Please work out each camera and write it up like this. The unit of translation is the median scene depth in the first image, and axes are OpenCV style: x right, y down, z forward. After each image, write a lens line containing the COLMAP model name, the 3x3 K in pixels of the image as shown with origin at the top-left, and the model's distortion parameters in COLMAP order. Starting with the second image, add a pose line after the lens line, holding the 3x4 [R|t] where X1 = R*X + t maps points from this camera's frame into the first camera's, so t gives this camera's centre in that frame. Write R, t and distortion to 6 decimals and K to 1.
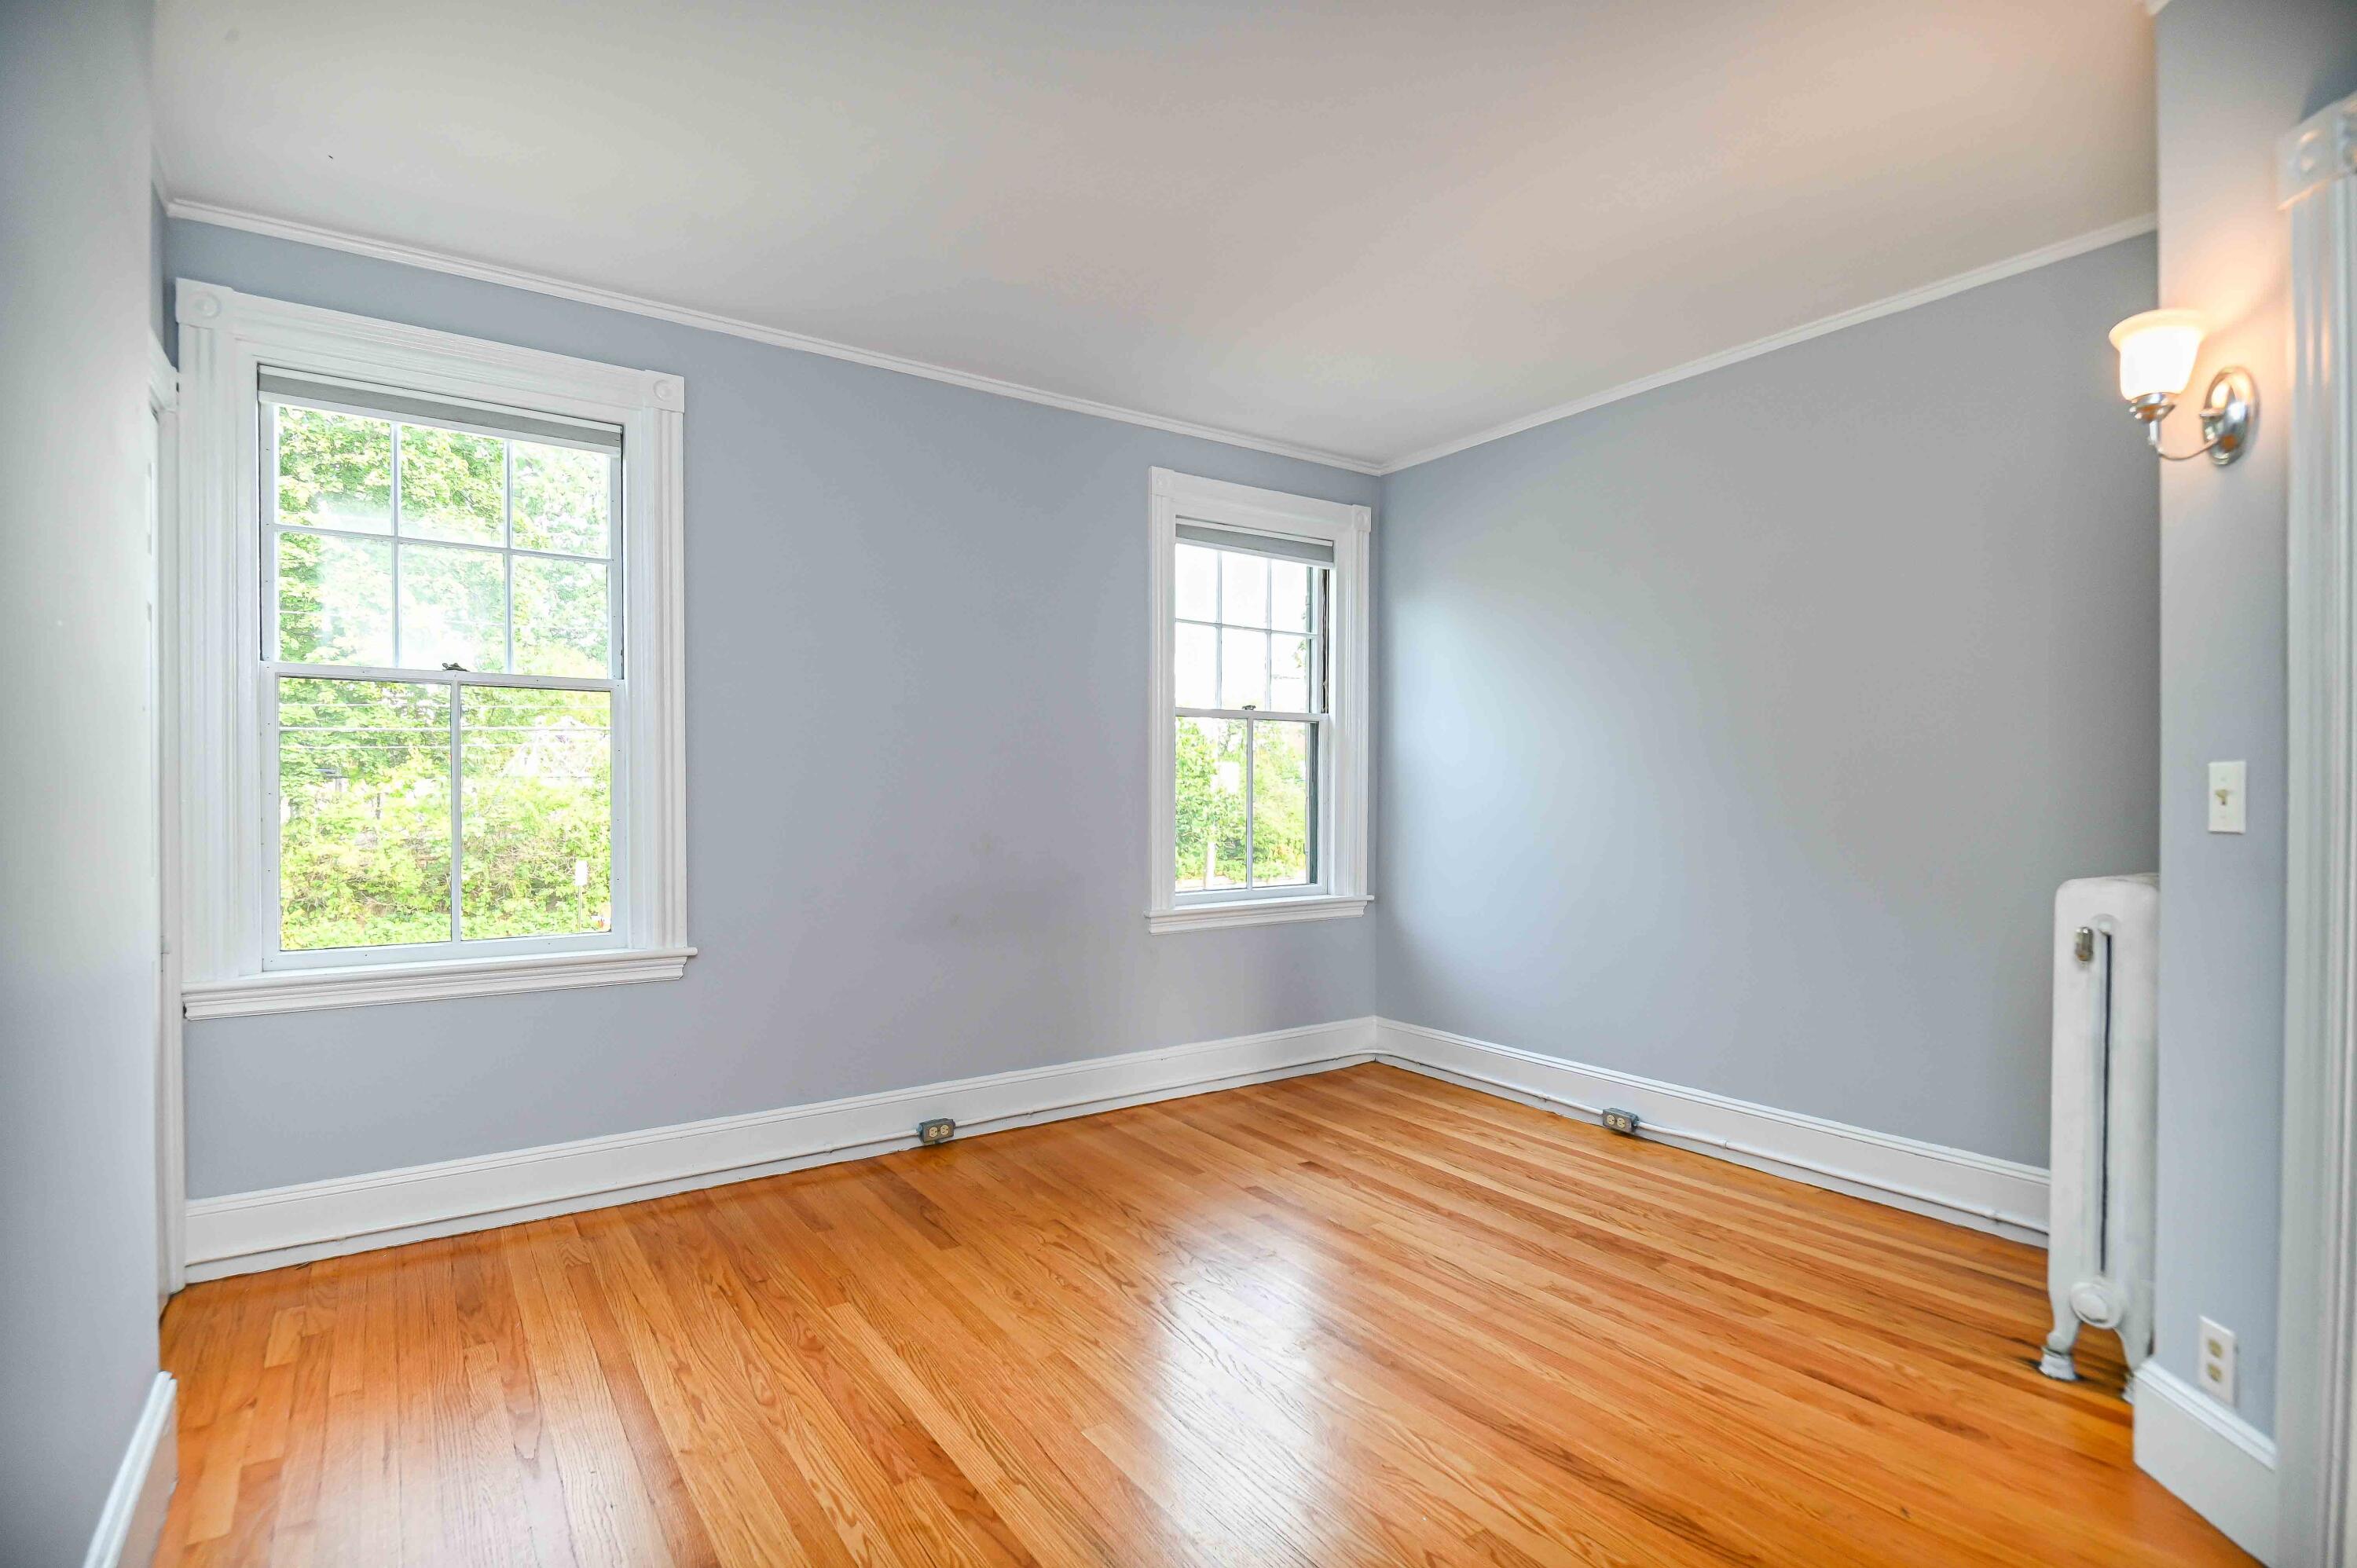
lens RADIAL K [[1173.6, 0, 1177.4], [0, 1173.6, 791.5], [0, 0, 1]] dist [0.001036, -0.018657]
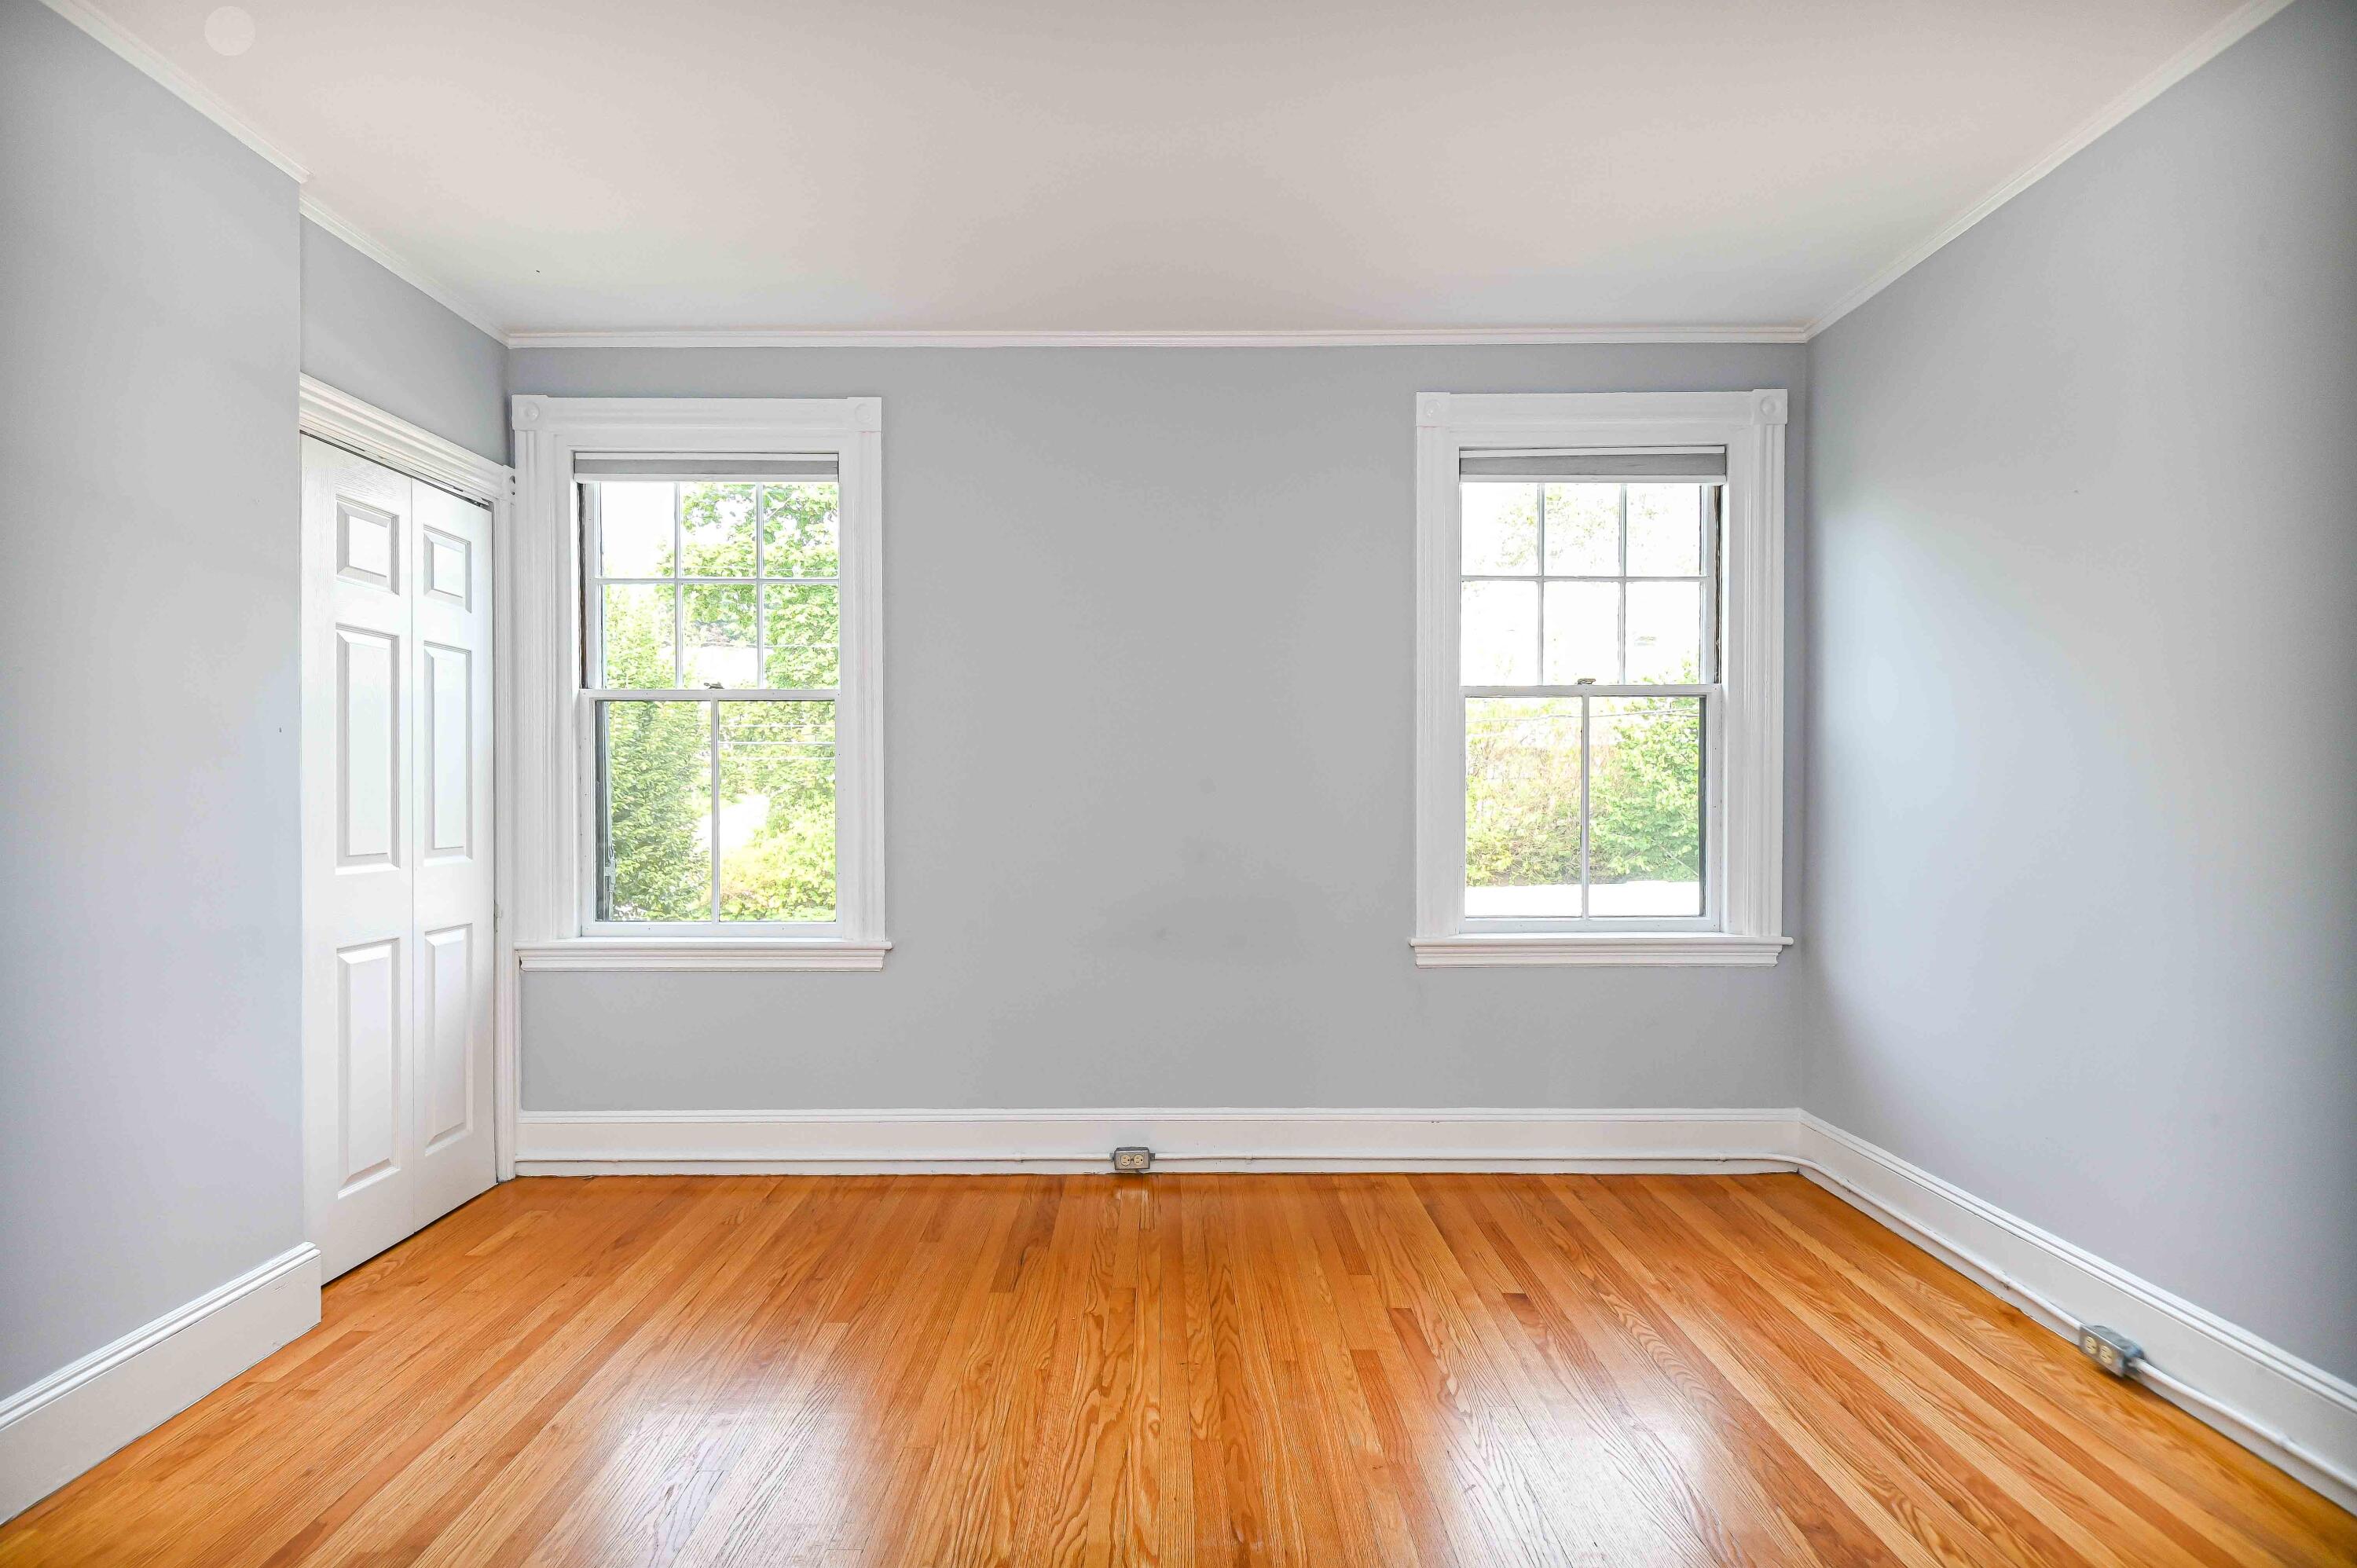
lens RADIAL K [[1173.6, 0, 1167.7], [0, 1173.6, 789.1], [0, 0, 1]] dist [0.001036, -0.018657]
pose [[0.808239, -0.002790, -0.588848, 0.342206], [0.001872, 0.999996, -0.002168, 0.000102], [0.588851, 0.000650, 0.808241, 0.257457]]
